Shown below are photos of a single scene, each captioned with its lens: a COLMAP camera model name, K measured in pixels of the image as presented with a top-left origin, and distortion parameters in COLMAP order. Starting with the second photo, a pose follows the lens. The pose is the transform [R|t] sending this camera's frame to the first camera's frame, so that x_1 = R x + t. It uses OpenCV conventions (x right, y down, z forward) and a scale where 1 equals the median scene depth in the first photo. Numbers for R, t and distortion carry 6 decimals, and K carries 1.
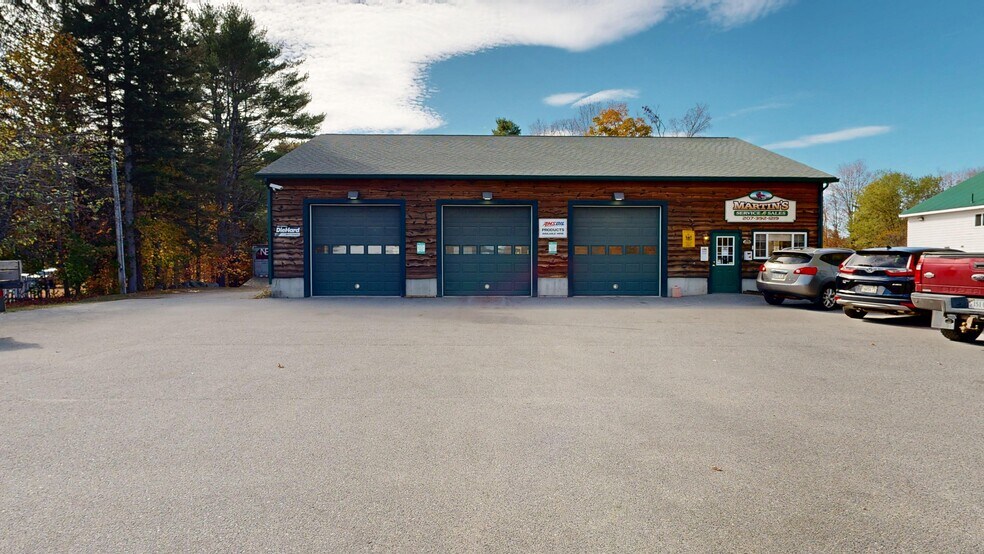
lens RADIAL K [[559.4, 0, 494.0], [0, 559.4, 281.6], [0, 0, 1]] dist [-0.007658, 0.001955]
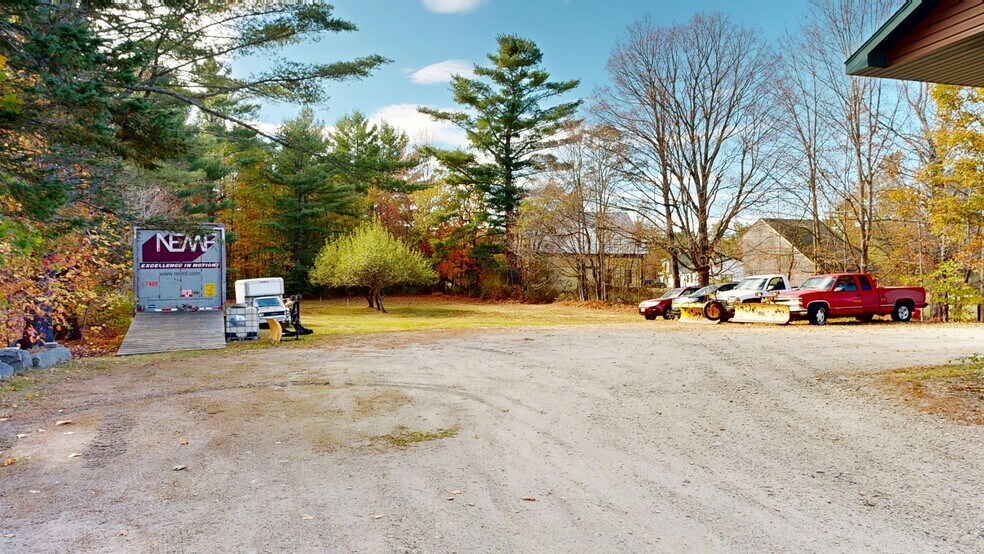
lens RADIAL K [[687.9, 0, 490.2], [0, 687.9, 284.1], [0, 0, 1]] dist [-0.001106, 0.001387]
pose [[0.974500, 0.000088, 0.224389, -0.771679], [0.004554, 0.999786, -0.020168, -0.042110], [-0.224343, 0.020676, 0.974291, 1.324160]]
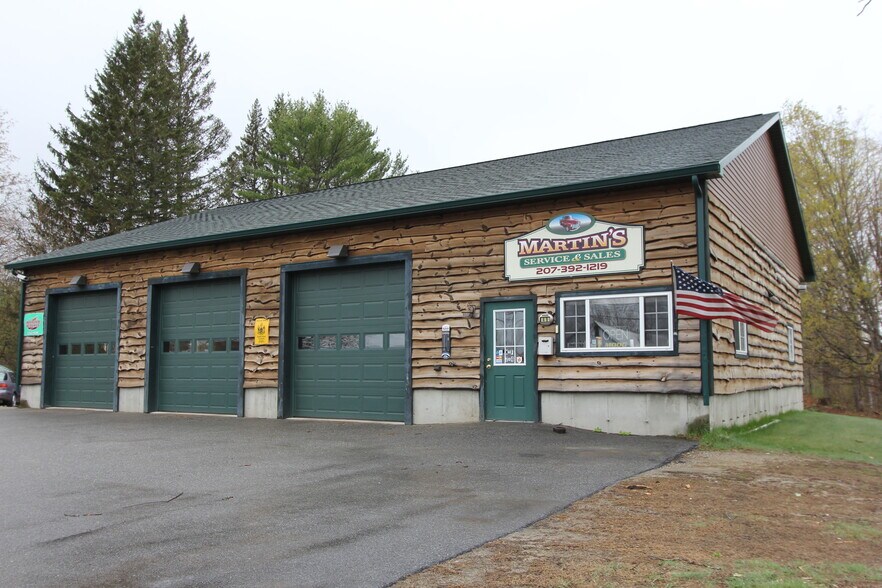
lens RADIAL K [[735.4, 0, 437.9], [0, 735.4, 289.4], [0, 0, 1]] dist [-0.004691, 0.002729]
pose [[0.832017, -0.063480, -0.551106, 0.735906], [-0.004573, 0.992613, -0.121240, -0.016843], [0.554731, 0.103394, 0.825580, 0.406638]]
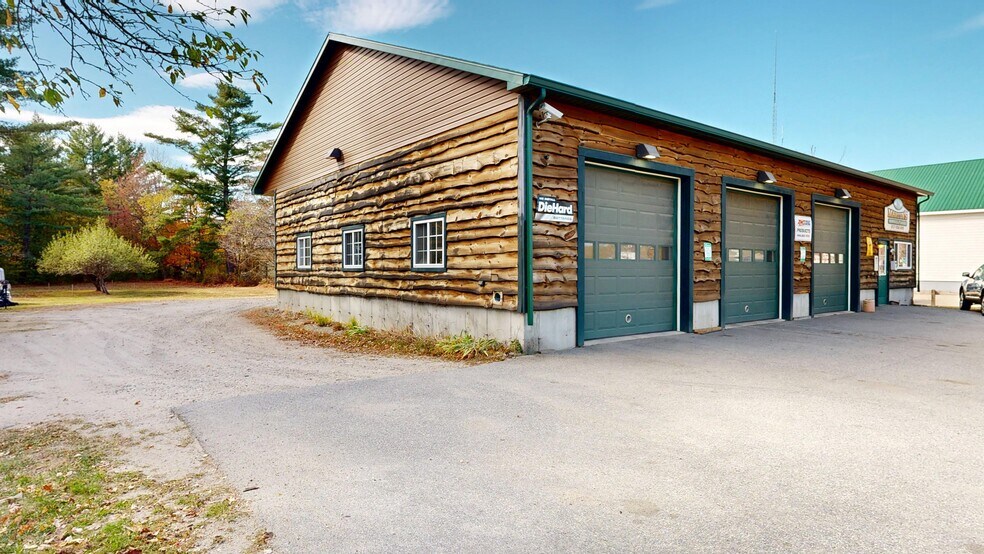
lens RADIAL K [[559.4, 0, 502.8], [0, 559.4, 277.3], [0, 0, 1]] dist [-0.007658, 0.001955]
pose [[0.799719, -0.009407, 0.600300, -0.671537], [0.015262, 0.999873, -0.004664, -0.031560], [-0.600180, 0.012891, 0.799761, 0.633410]]
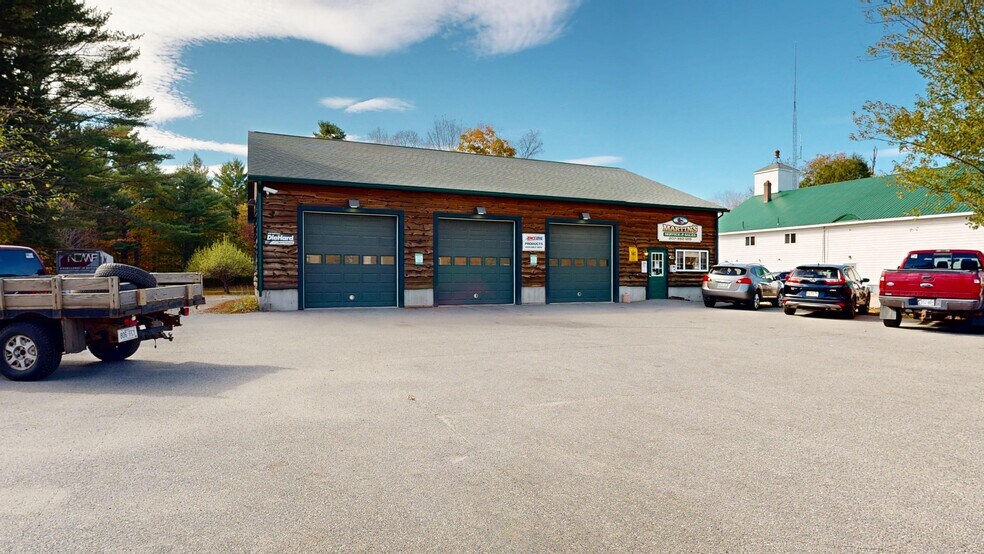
lens RADIAL K [[559.4, 0, 503.6], [0, 559.4, 279.3], [0, 0, 1]] dist [-0.007658, 0.001955]
pose [[0.918343, -0.001876, 0.395780, -0.385842], [0.009478, 0.999806, -0.017252, -0.003866], [-0.395671, 0.019594, 0.918183, 0.005012]]
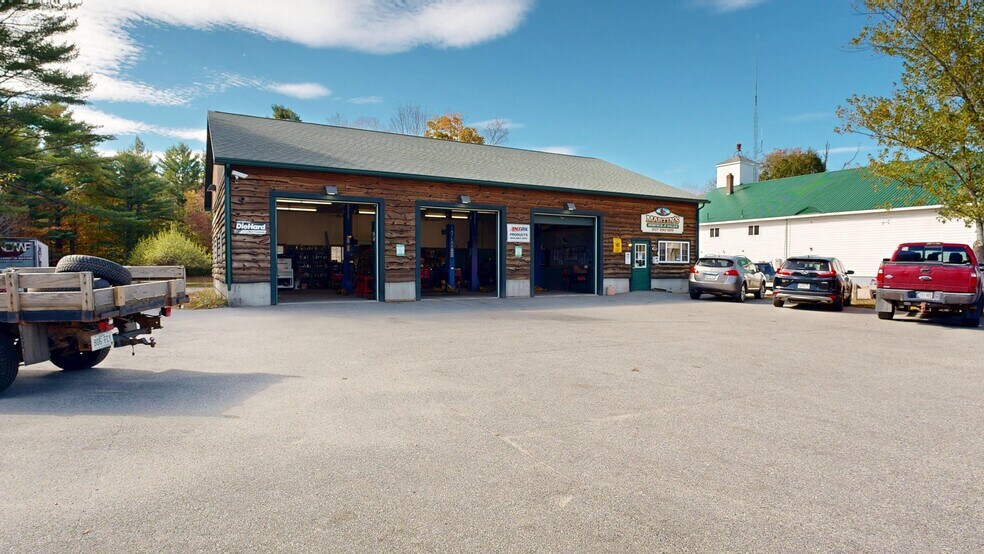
lens RADIAL K [[559.4, 0, 504.3], [0, 559.4, 281.2], [0, 0, 1]] dist [-0.007658, 0.001955]
pose [[0.883900, -0.011264, 0.467541, -0.415721], [0.010857, 0.999935, 0.003567, -0.007789], [-0.467550, 0.001923, 0.883964, 0.067963]]
